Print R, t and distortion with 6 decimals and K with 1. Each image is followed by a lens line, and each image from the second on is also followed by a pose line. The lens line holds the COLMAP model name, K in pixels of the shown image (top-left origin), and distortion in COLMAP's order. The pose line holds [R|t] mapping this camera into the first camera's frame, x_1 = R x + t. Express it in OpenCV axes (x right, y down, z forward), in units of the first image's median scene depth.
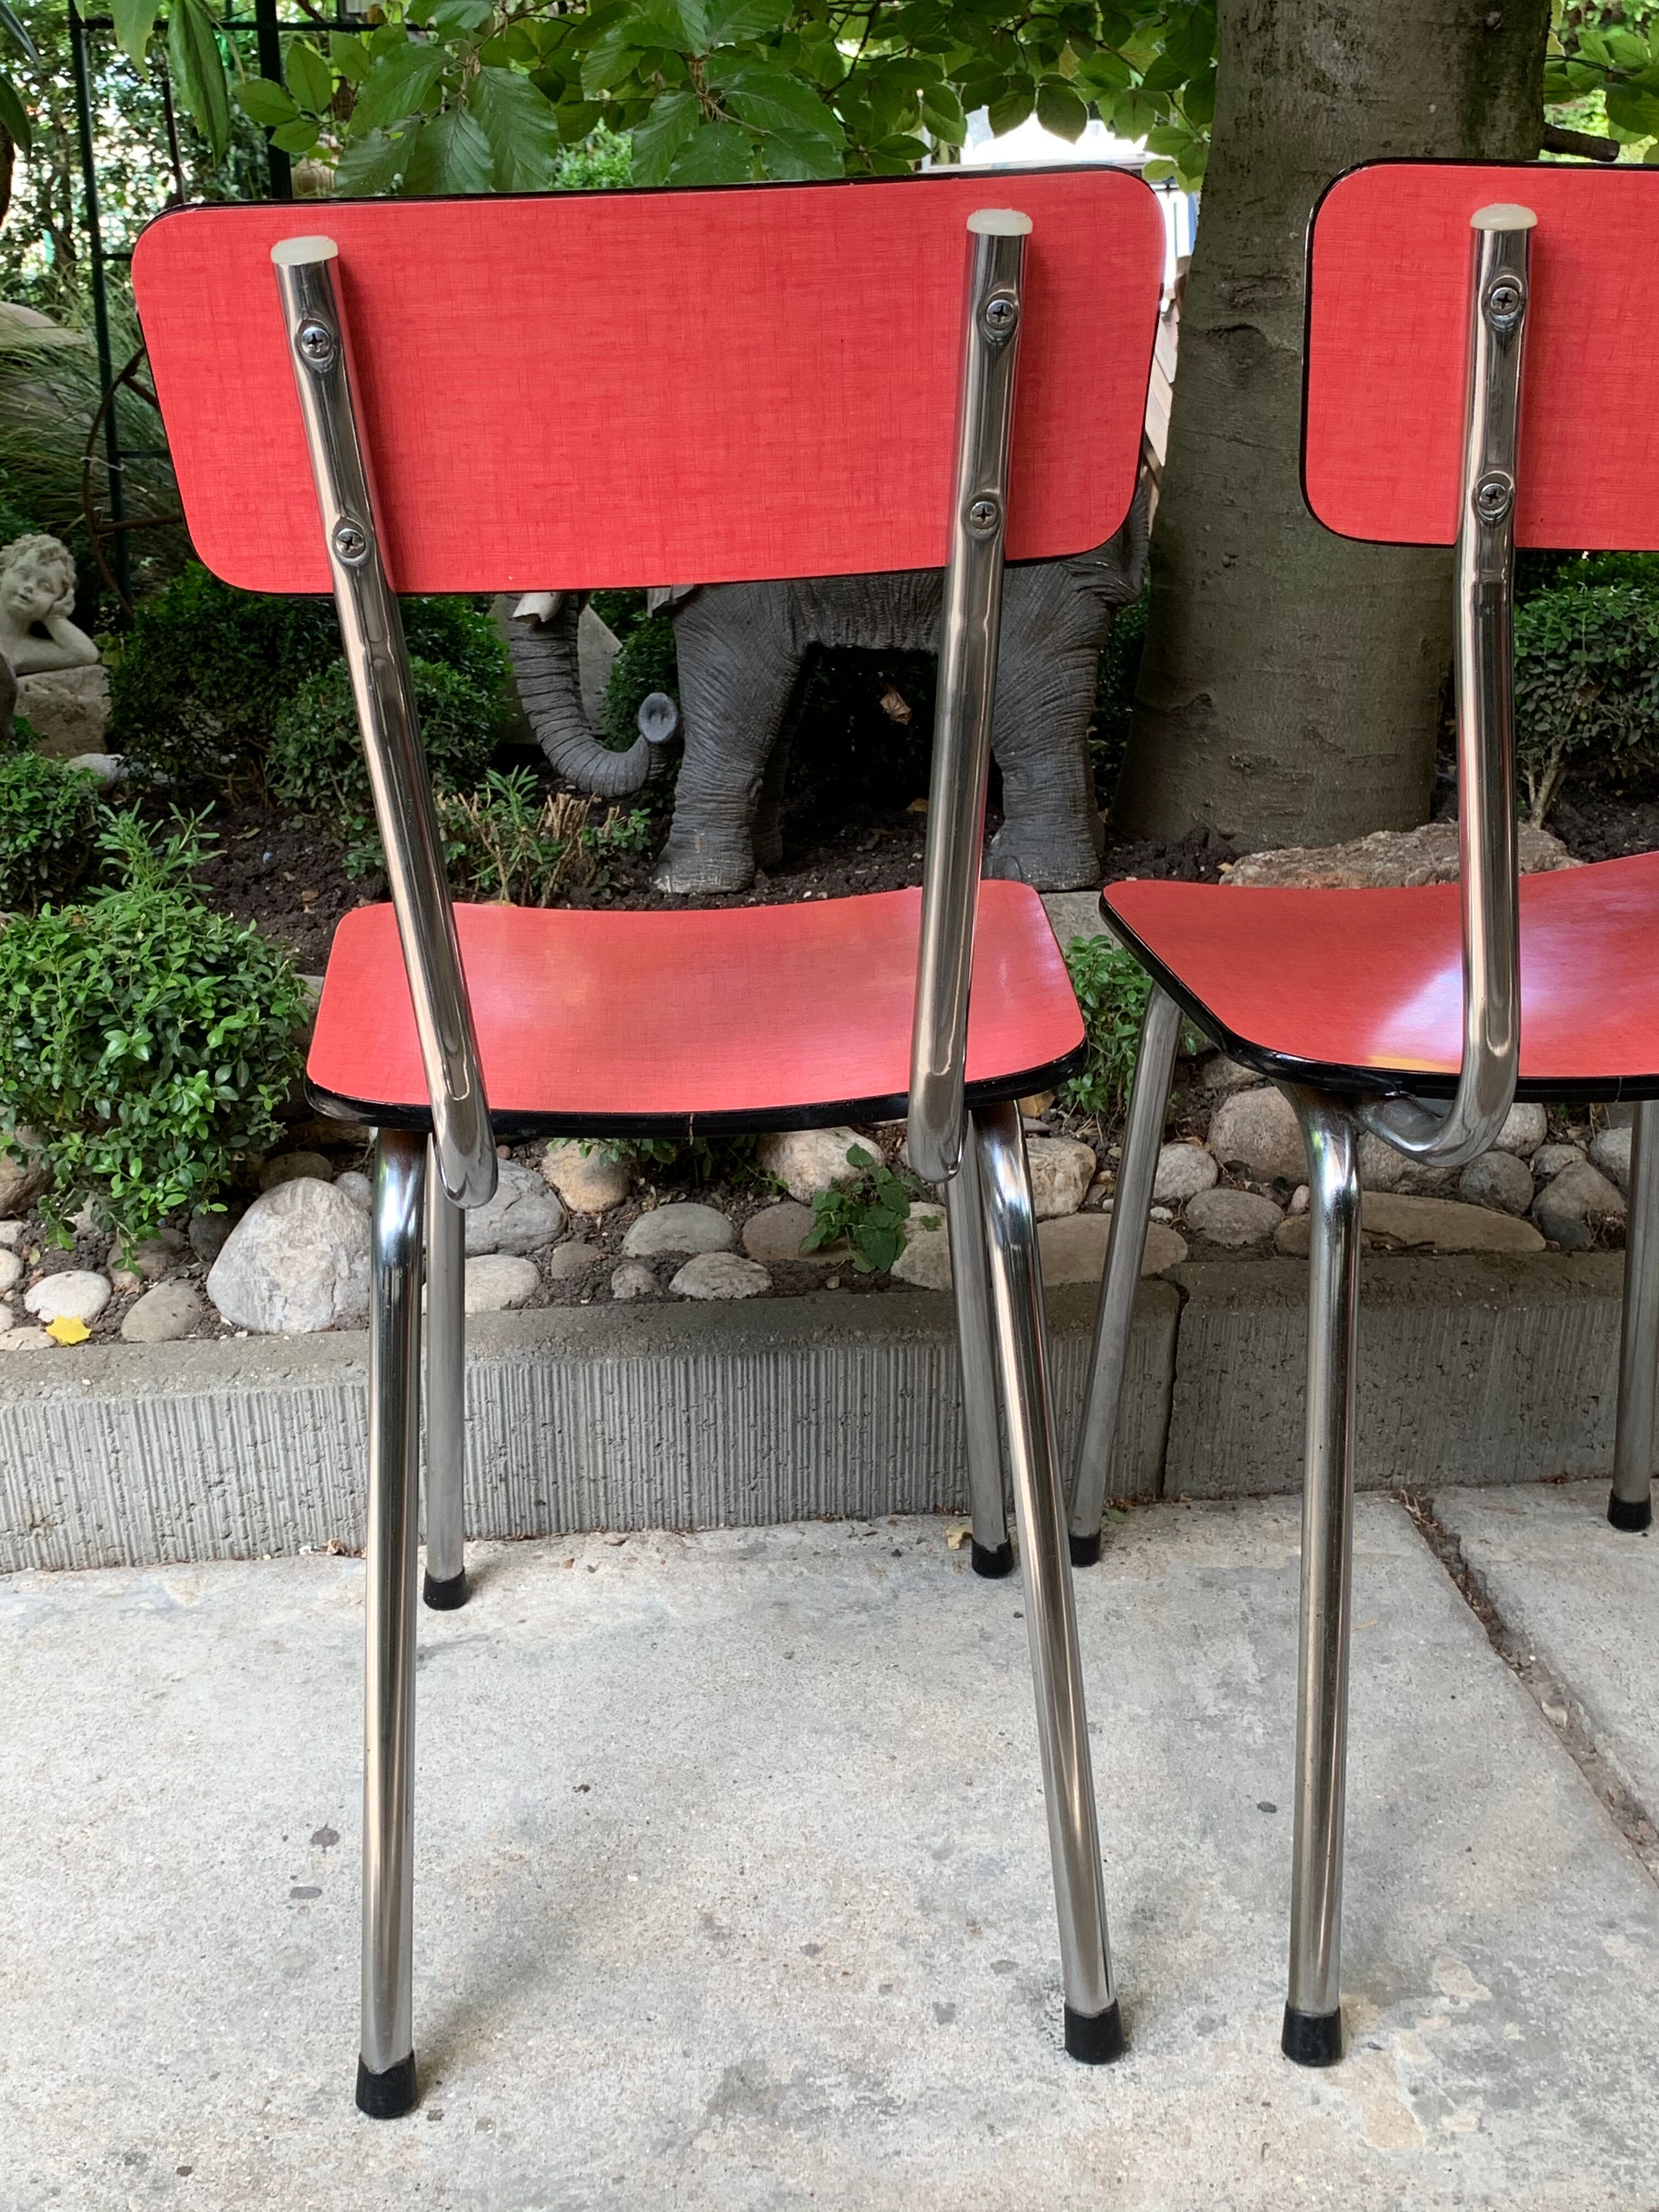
lens RADIAL K [[2499.9, 0, 824.4], [0, 2499.9, 1069.3], [0, 0, 1]] dist [0.169475, -0.503269]
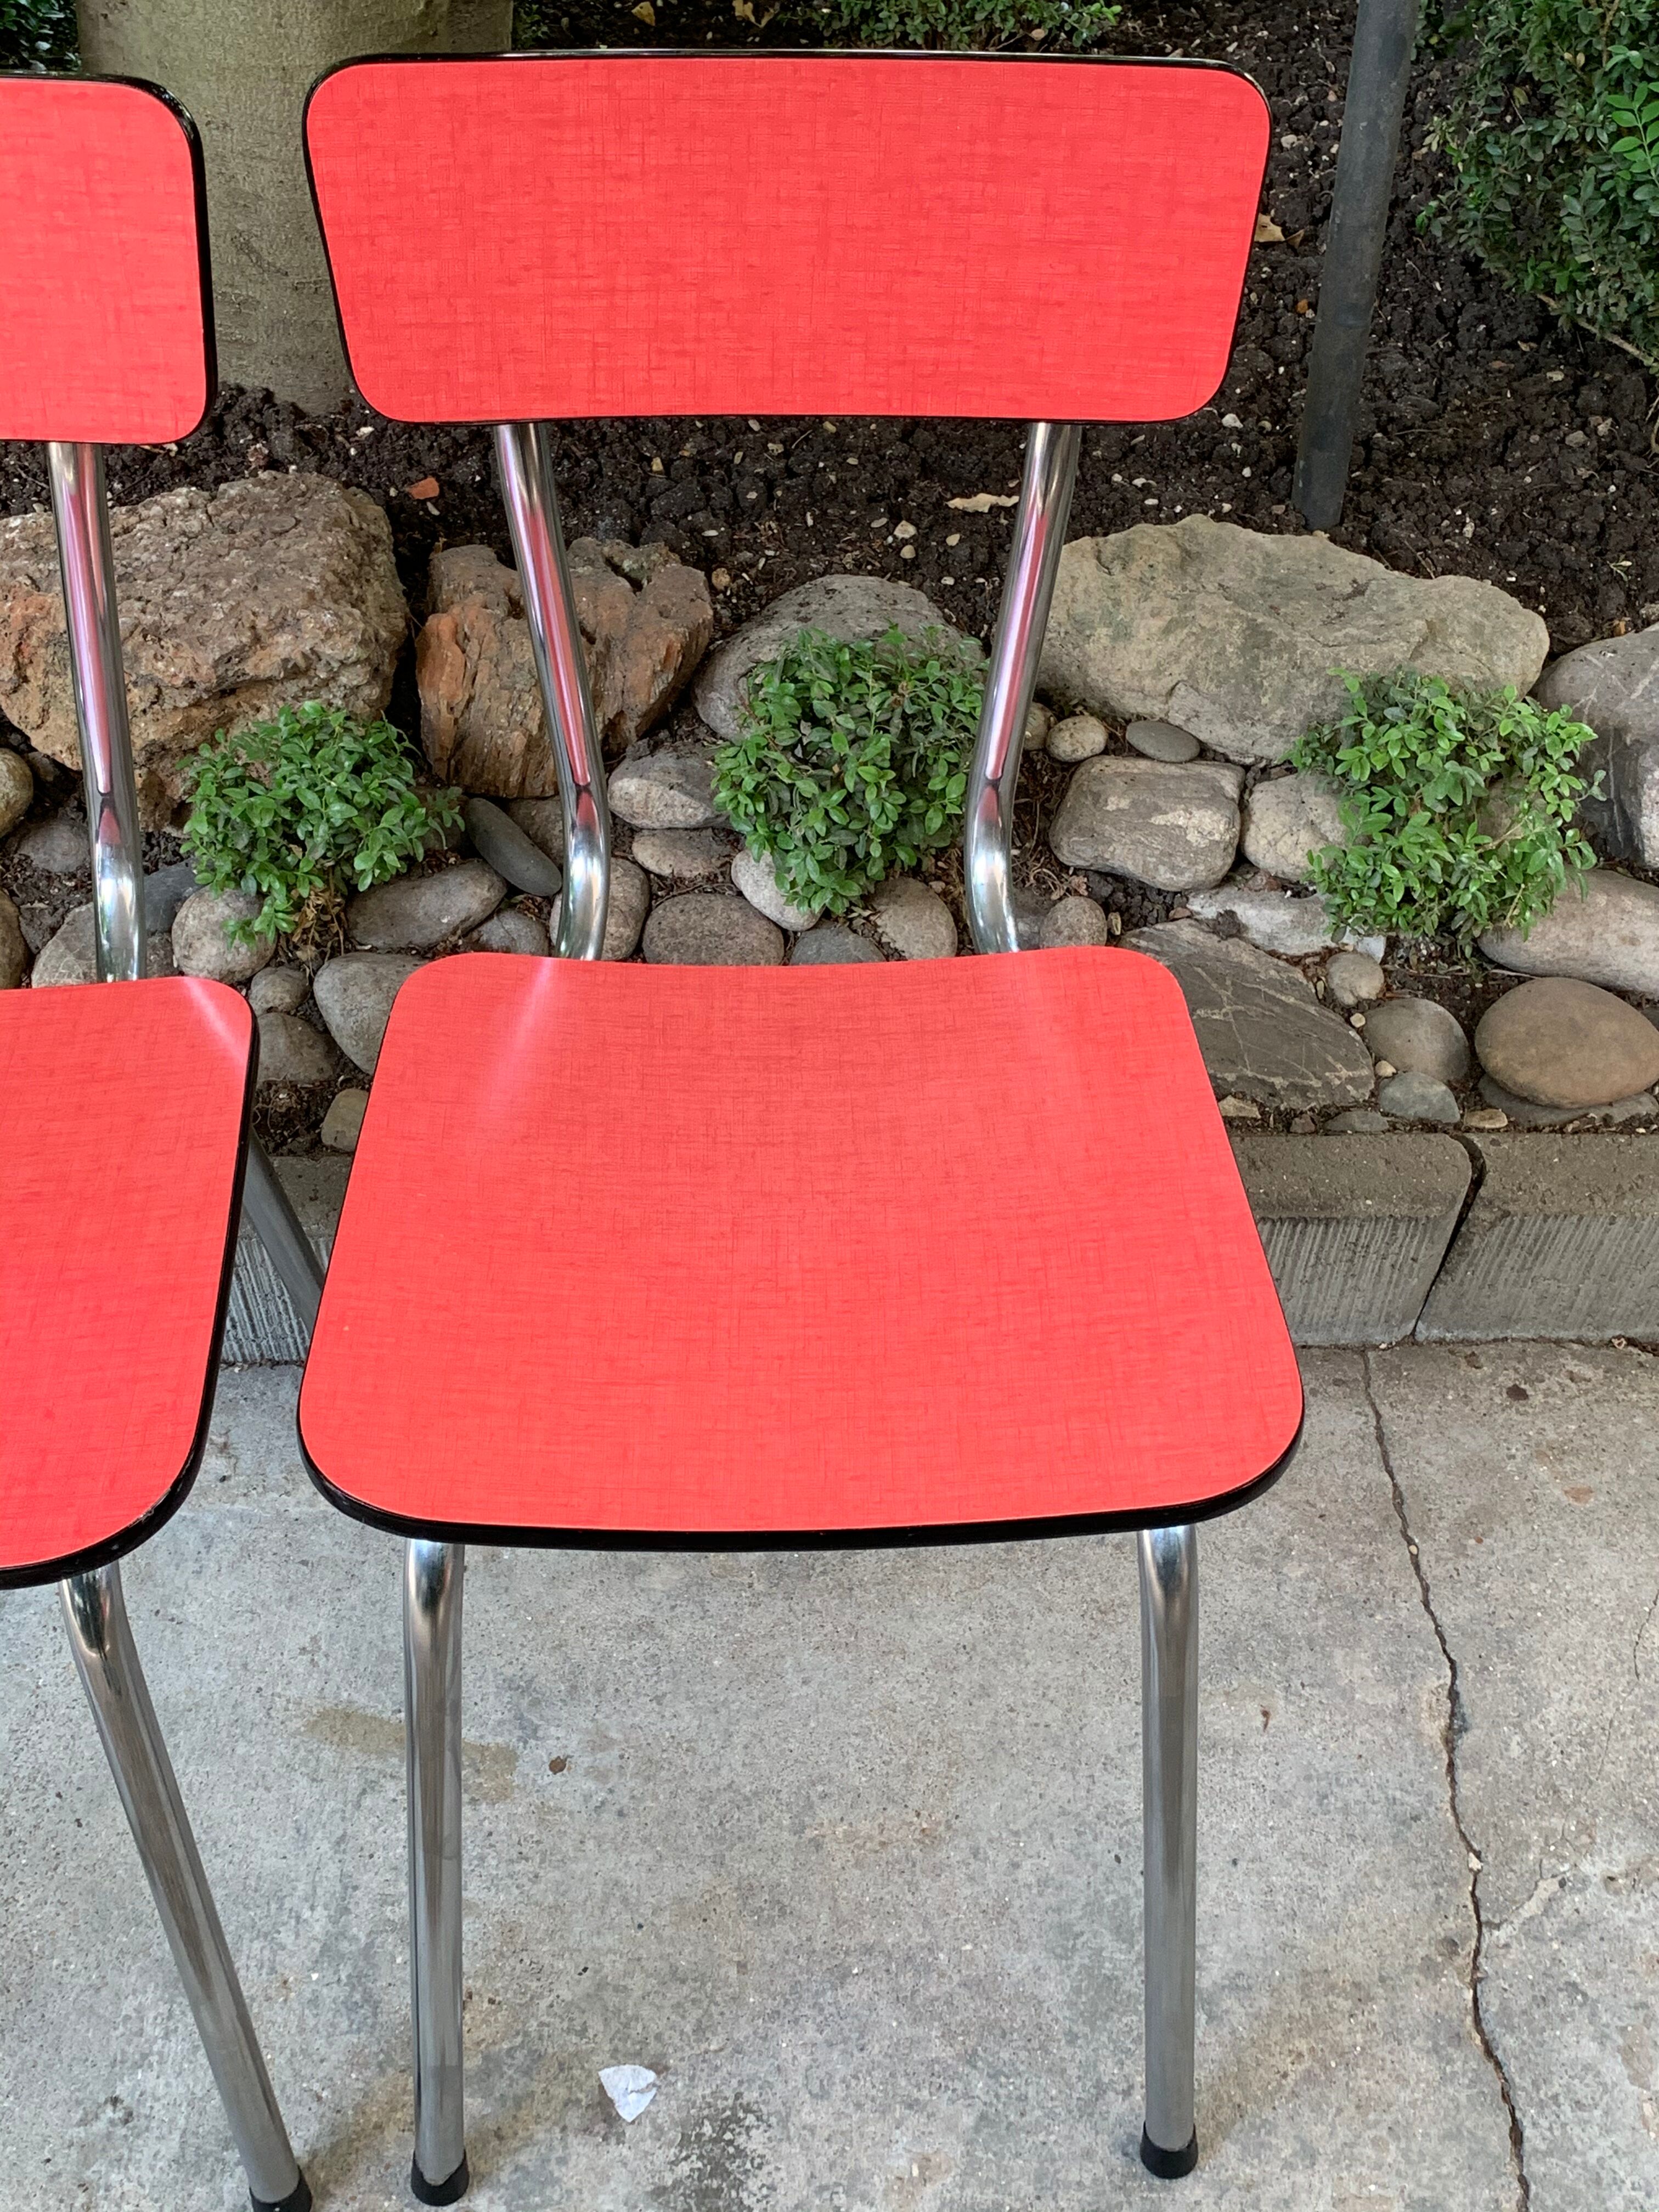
lens RADIAL K [[2487.3, 0, 827.4], [0, 2487.3, 1084.8], [0, 0, 1]] dist [0.180690, -0.553303]
pose [[0.996737, 0.072982, -0.034483, 0.558668], [-0.047688, 0.877102, 0.477931, -0.383471], [0.065125, -0.474727, 0.877720, 0.284844]]
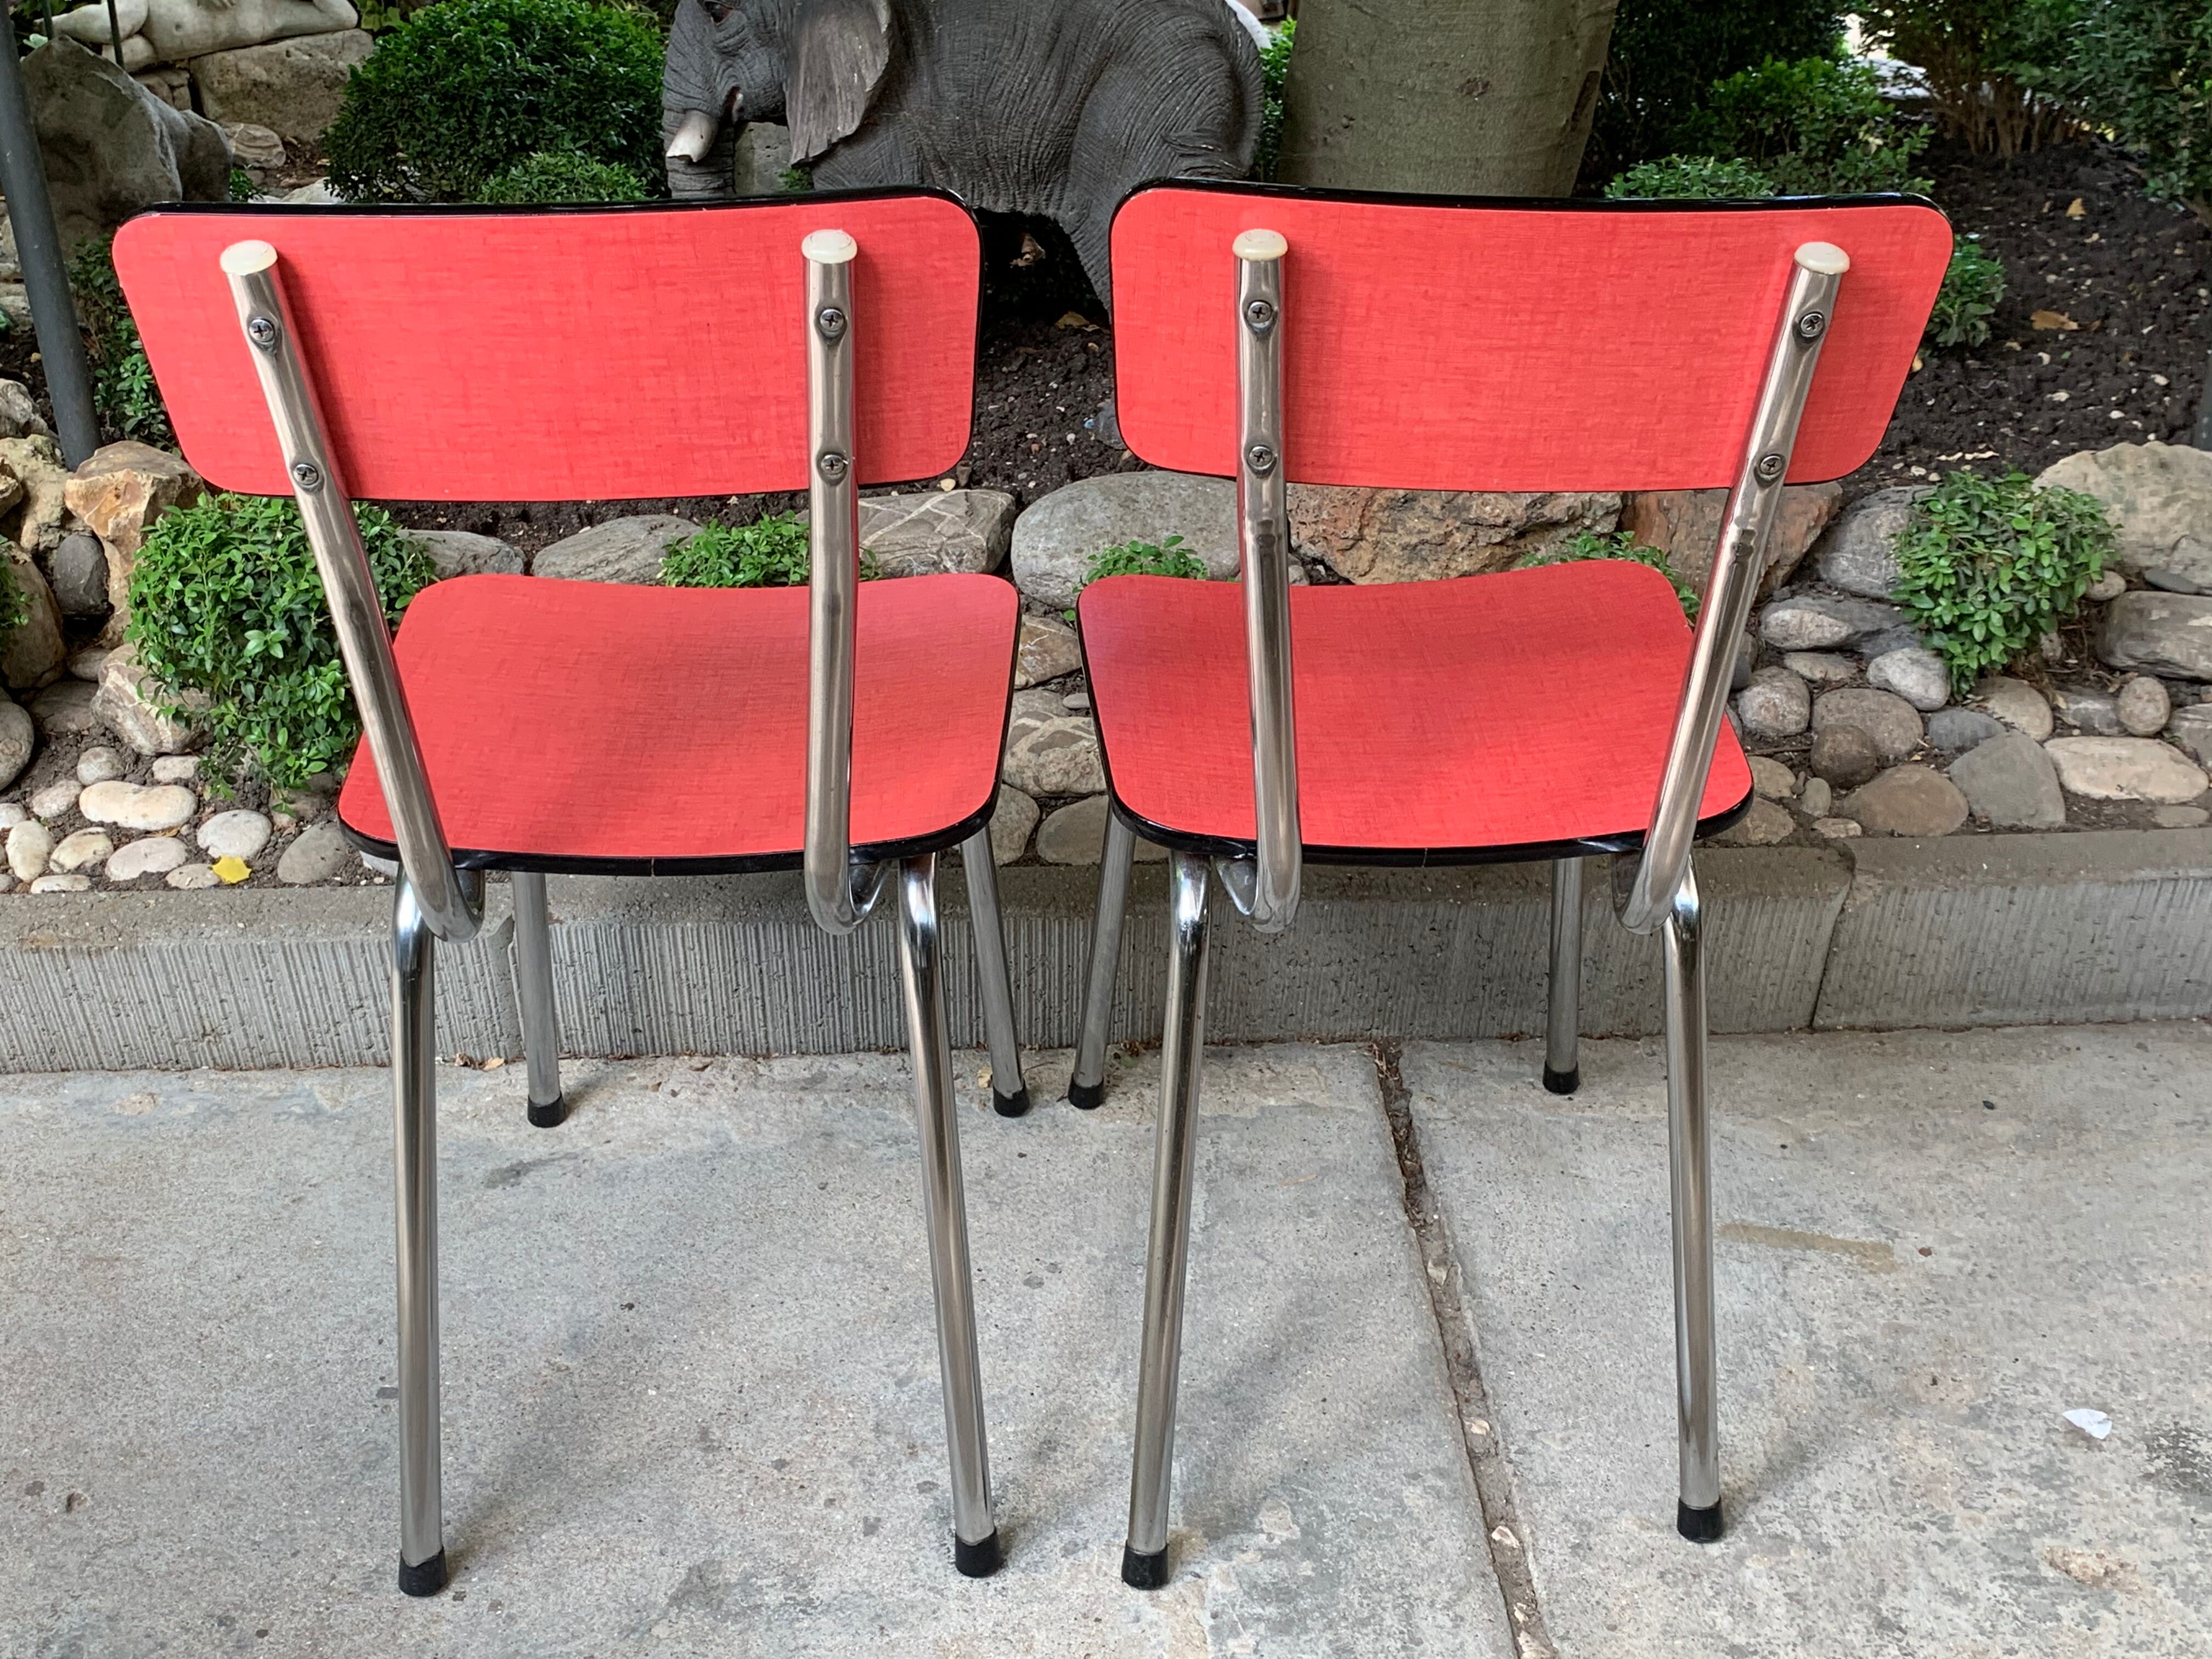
lens RADIAL K [[2493.8, 0, 1110.6], [0, 2493.8, 806.1], [0, 0, 1]] dist [0.194202, -0.625241]
pose [[0.998849, 0.041384, -0.024256, 0.133138], [-0.035695, 0.979049, 0.200474, -0.174590], [0.032044, -0.199377, 0.979399, -0.121071]]
